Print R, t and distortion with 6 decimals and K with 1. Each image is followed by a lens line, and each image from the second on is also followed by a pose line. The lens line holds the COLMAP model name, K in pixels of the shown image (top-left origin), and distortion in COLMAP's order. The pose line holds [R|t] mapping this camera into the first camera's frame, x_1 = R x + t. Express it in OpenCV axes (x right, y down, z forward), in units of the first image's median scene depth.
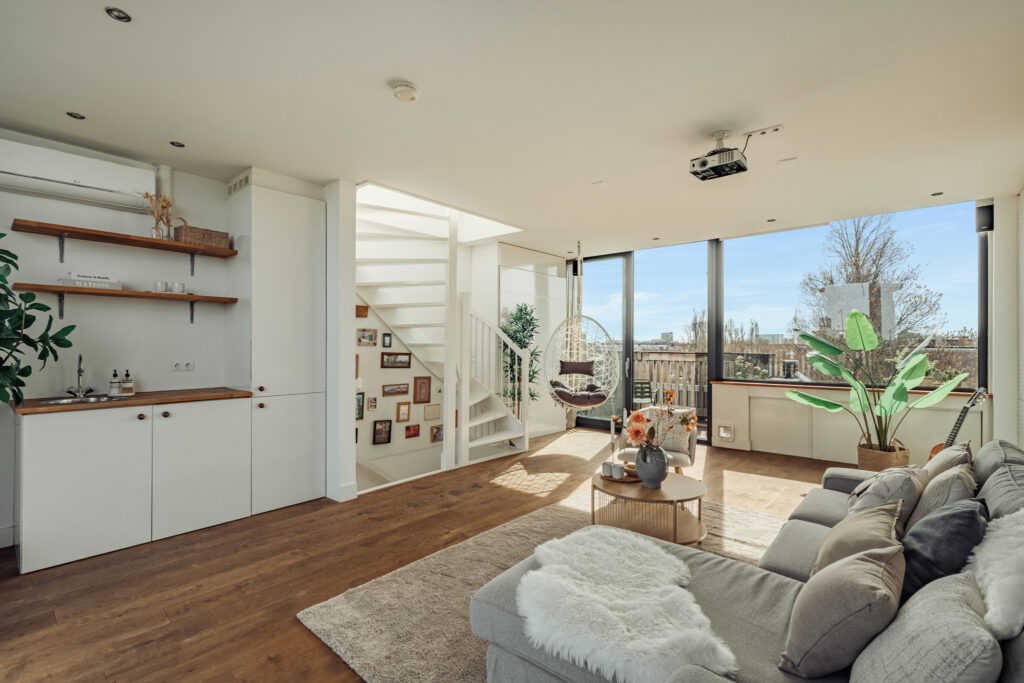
lens RADIAL K [[469.7, 0, 505.8], [0, 469.7, 344.2], [0, 0, 1]] dist [-0.002701, 0.000104]
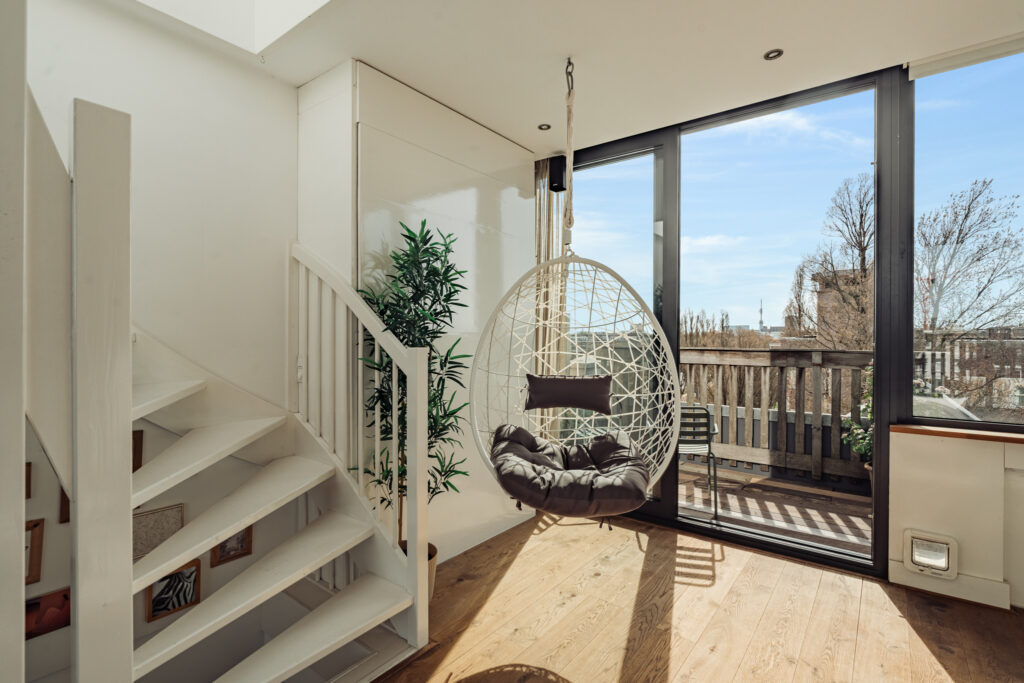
lens RADIAL K [[482.1, 0, 515.8], [0, 482.1, 342.5], [0, 0, 1]] dist [-0.029652, -0.000008]
pose [[0.997090, 0.000110, 0.076233, 0.116622], [-0.001331, 0.999872, 0.015965, -0.000606], [-0.076222, -0.016020, 0.996962, 0.867631]]
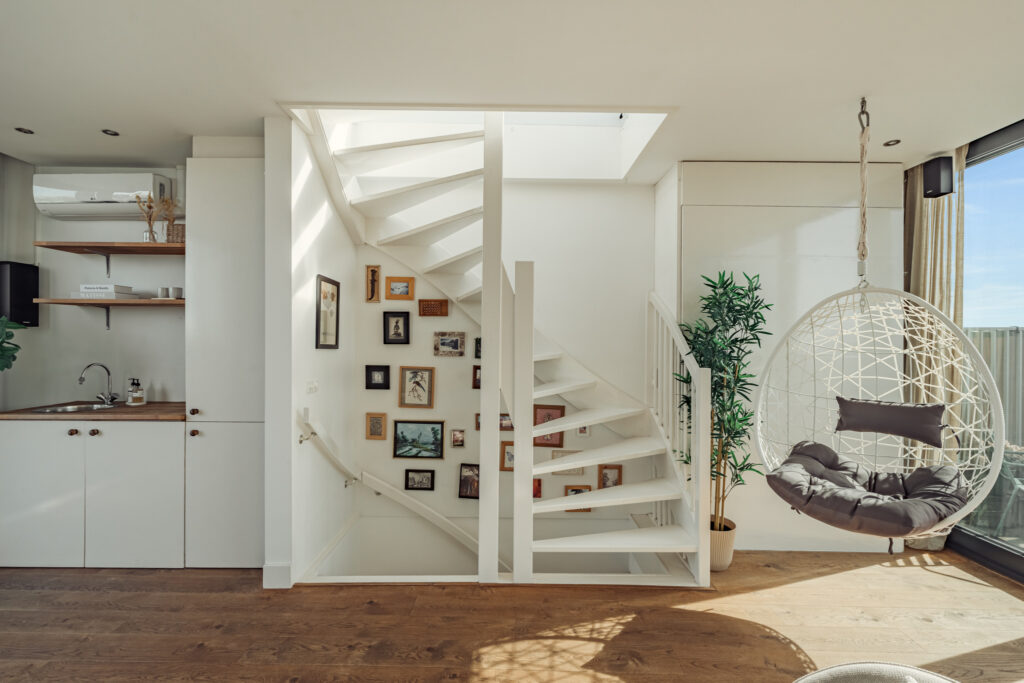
lens RADIAL K [[461.8, 0, 509.8], [0, 461.8, 342.1], [0, 0, 1]] dist [-0.001572, 0.000094]
pose [[0.664564, -0.000466, -0.747231, 0.346368], [-0.004901, 0.999976, -0.004982, -0.017752], [0.747215, 0.006973, 0.664546, 0.729812]]
